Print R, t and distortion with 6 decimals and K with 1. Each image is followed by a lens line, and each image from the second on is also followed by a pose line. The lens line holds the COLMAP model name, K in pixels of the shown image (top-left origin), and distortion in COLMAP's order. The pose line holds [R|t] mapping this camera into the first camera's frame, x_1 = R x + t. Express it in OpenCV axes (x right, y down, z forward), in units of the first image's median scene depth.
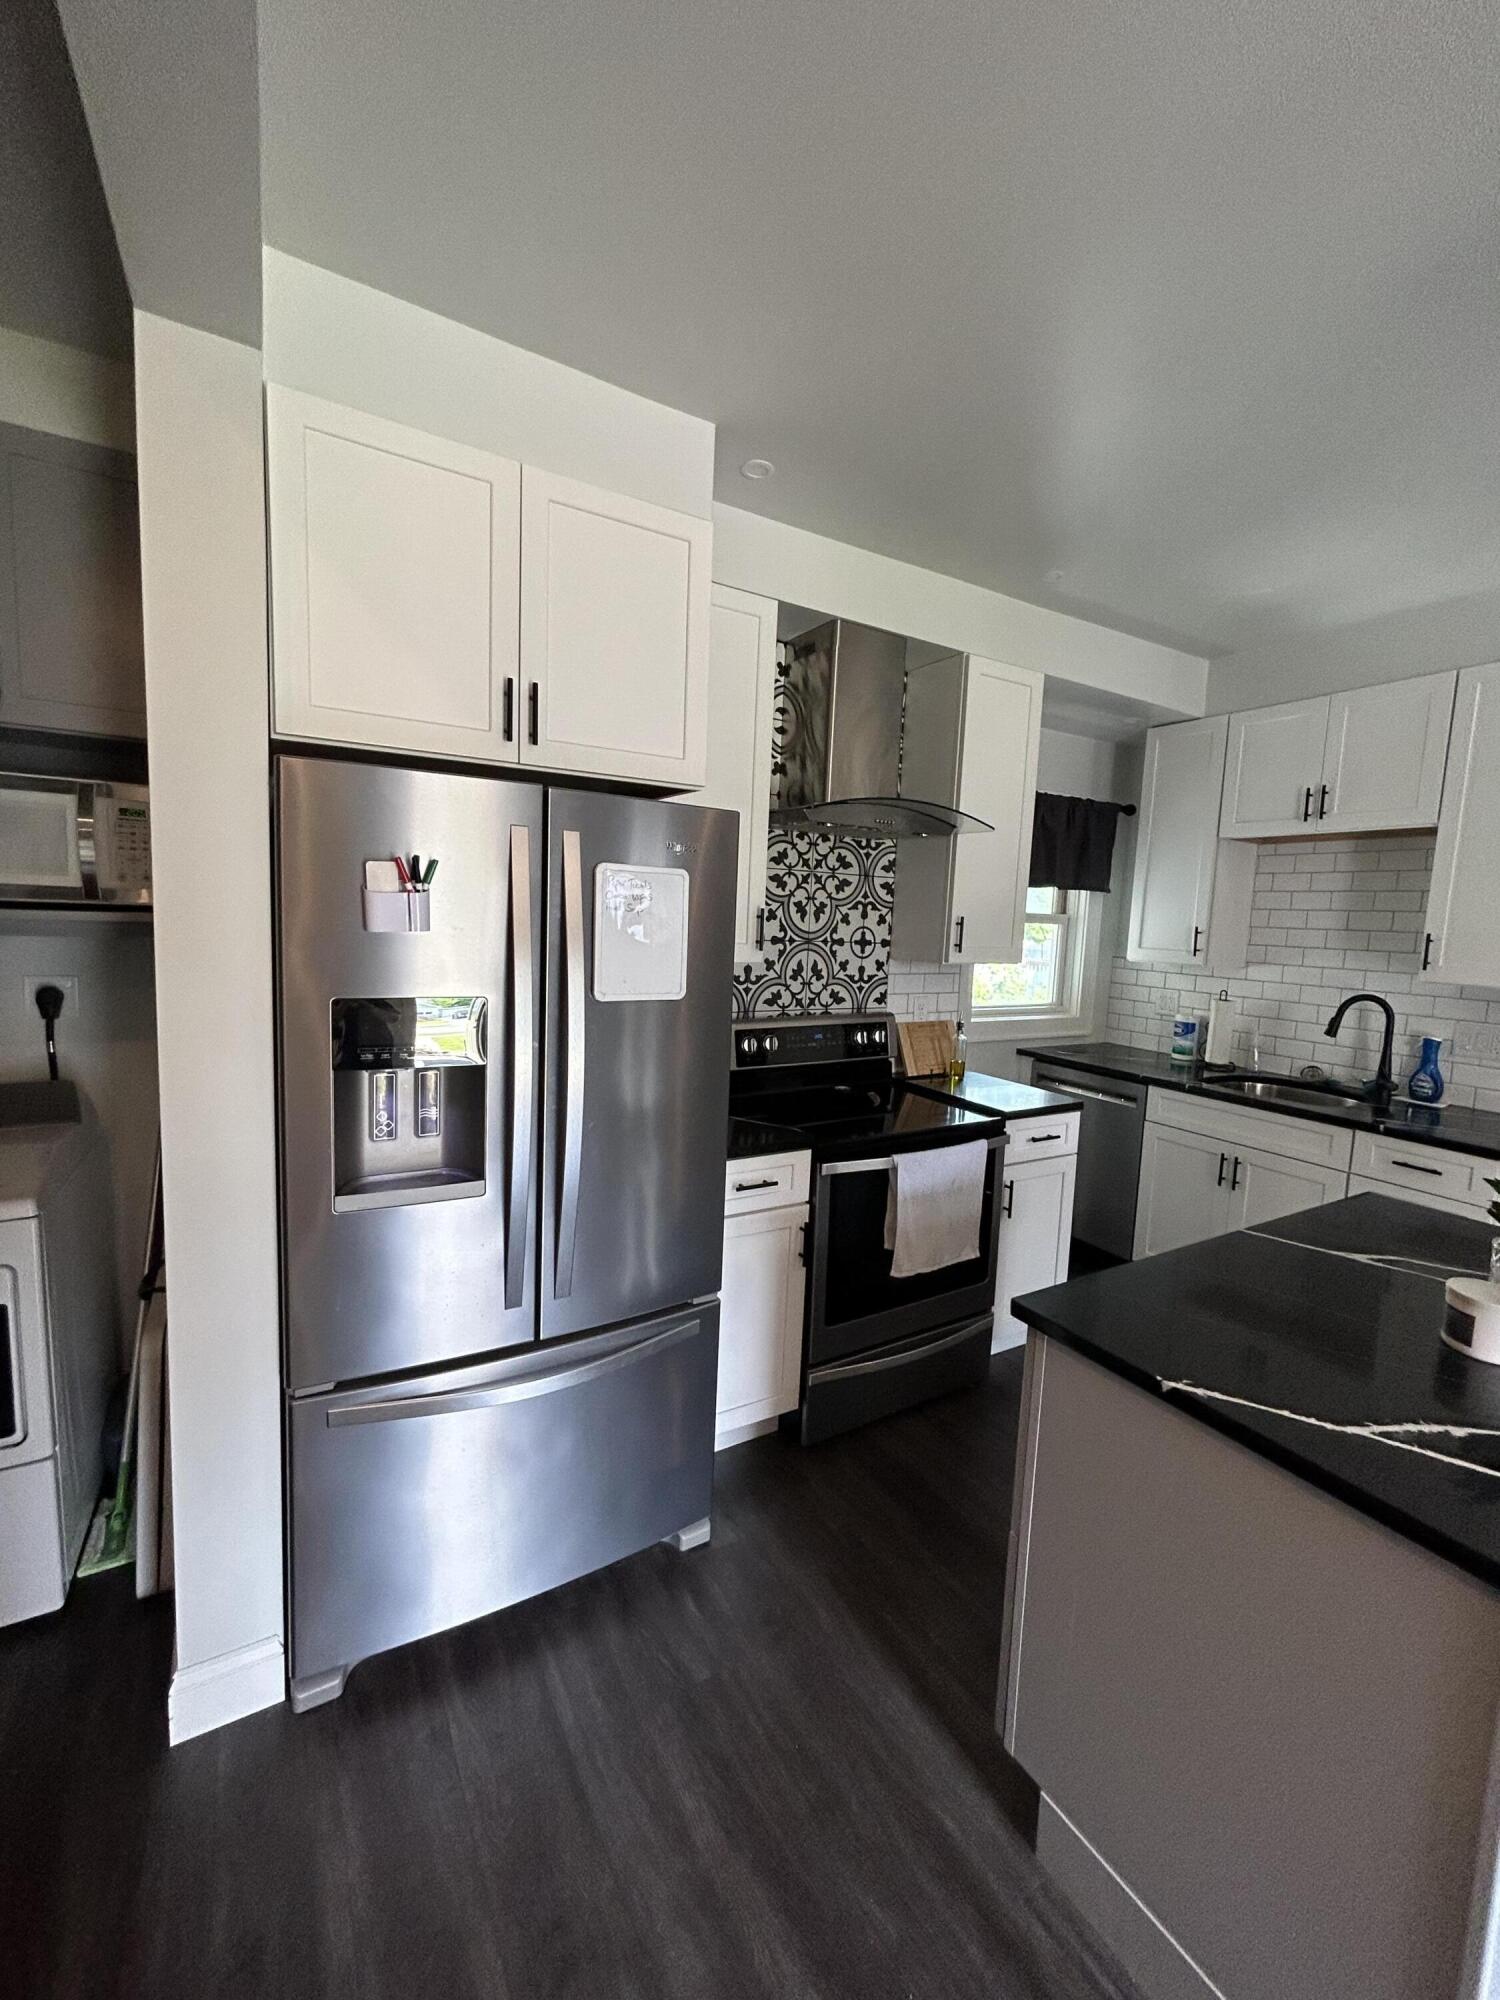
lens RADIAL K [[813.6, 0, 757.3], [0, 813.6, 991.9], [0, 0, 1]] dist [0.001534, 0.000446]
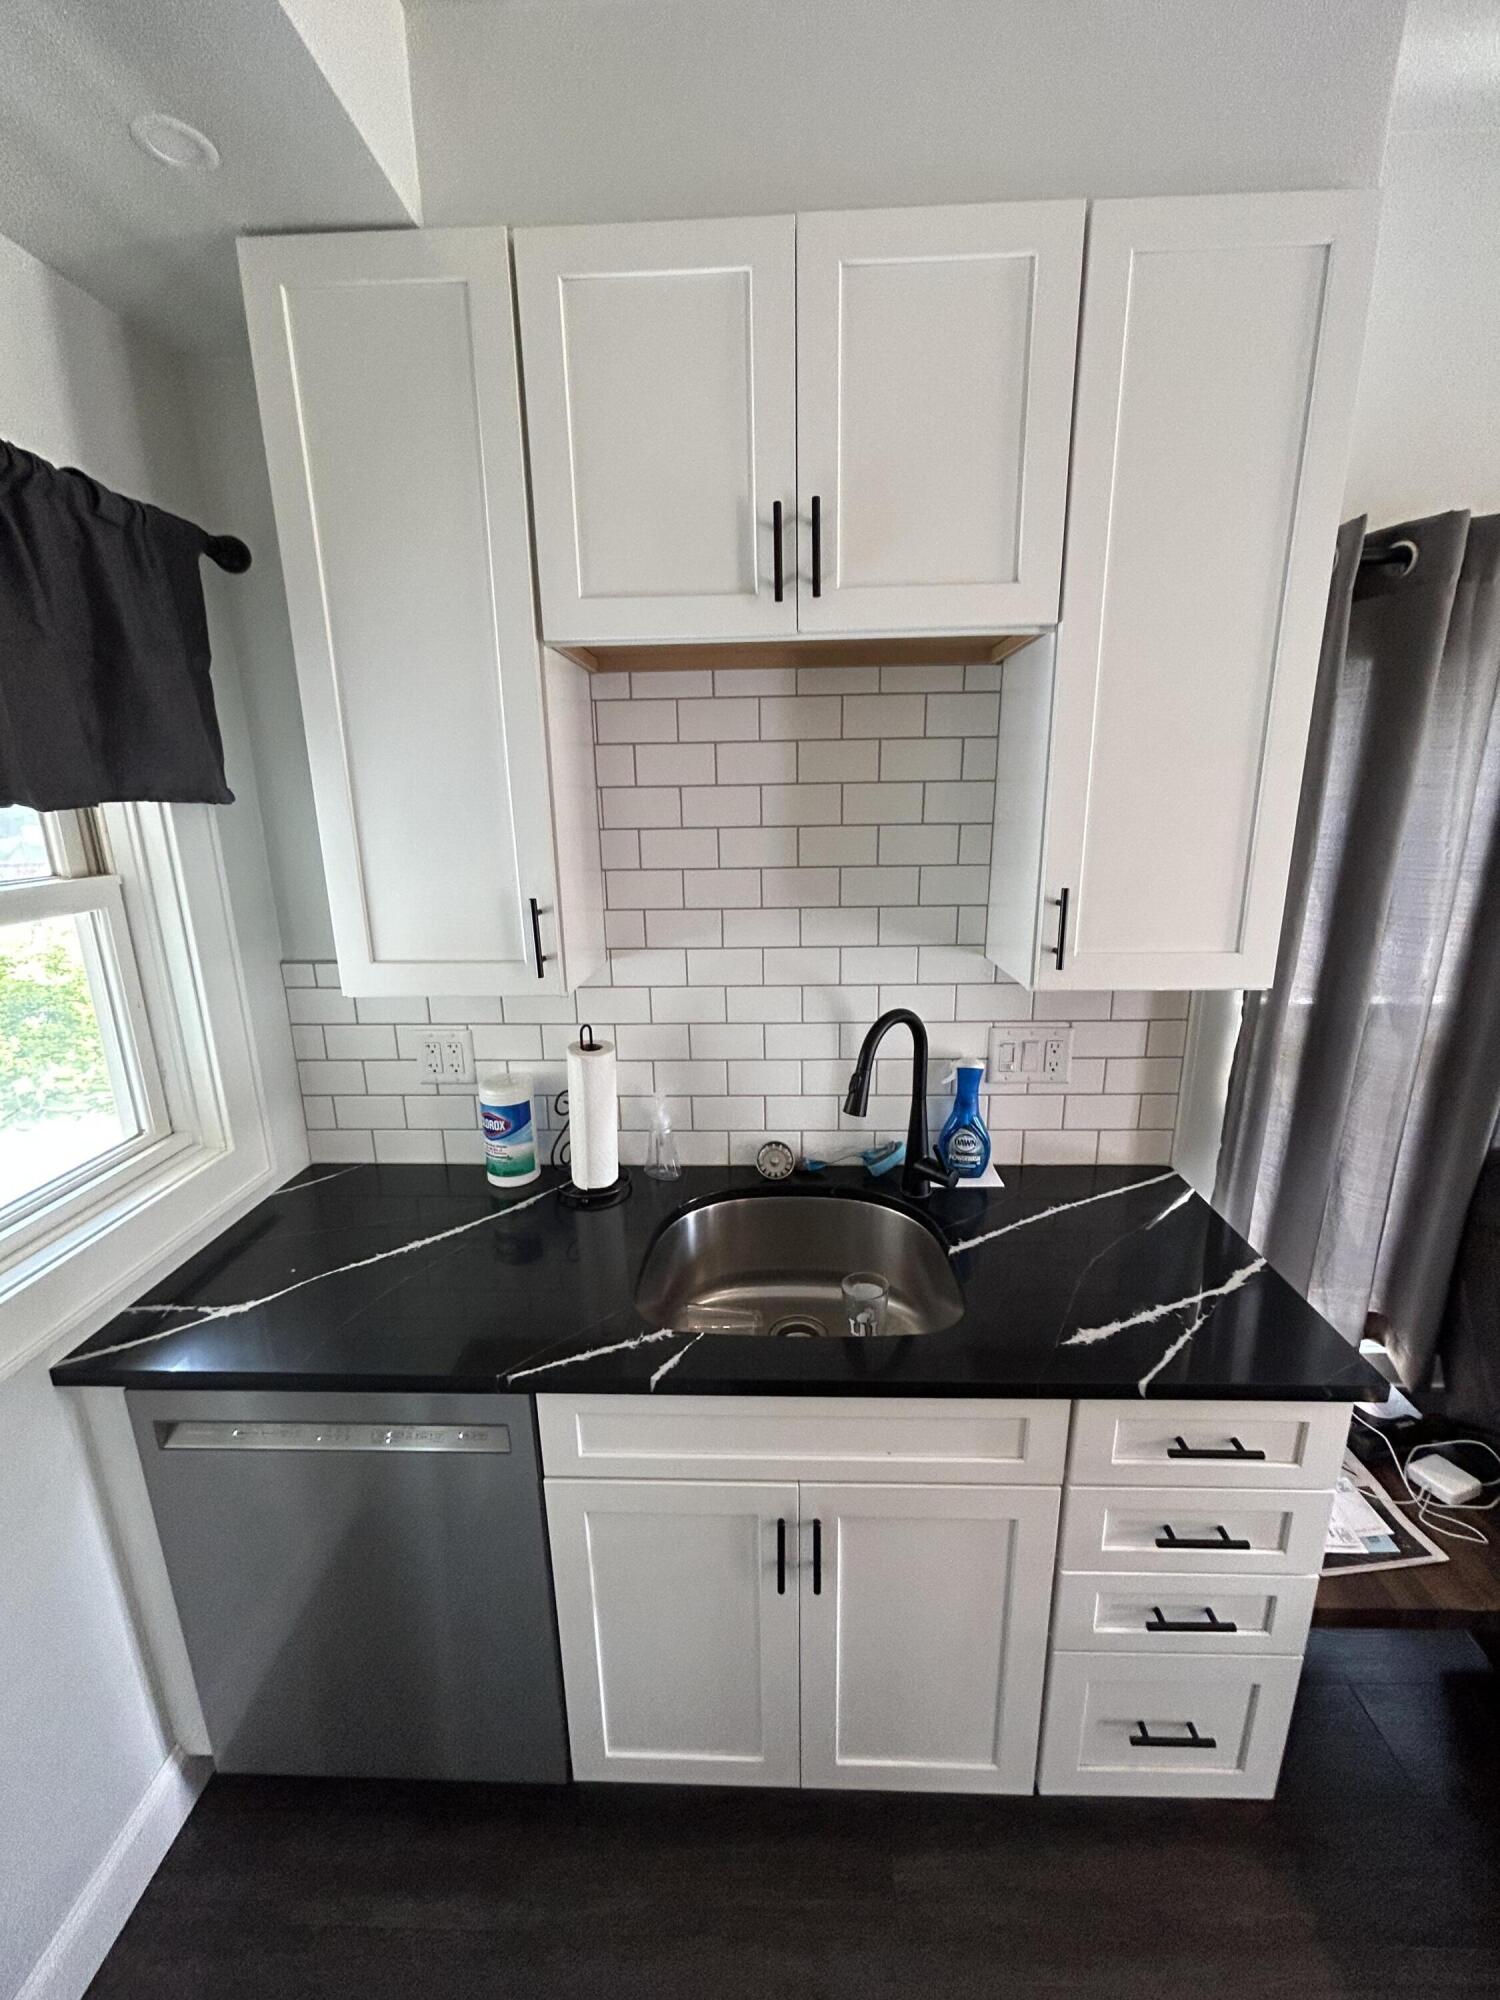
lens RADIAL K [[813.6, 0, 746.8], [0, 813.6, 997.6], [0, 0, 1]] dist [0.001534, 0.000446]
pose [[0.540242, -0.261610, 0.799812, 0.275480], [0.123711, 0.964813, 0.232018, -0.104886], [-0.832367, -0.026400, 0.553596, 0.683033]]
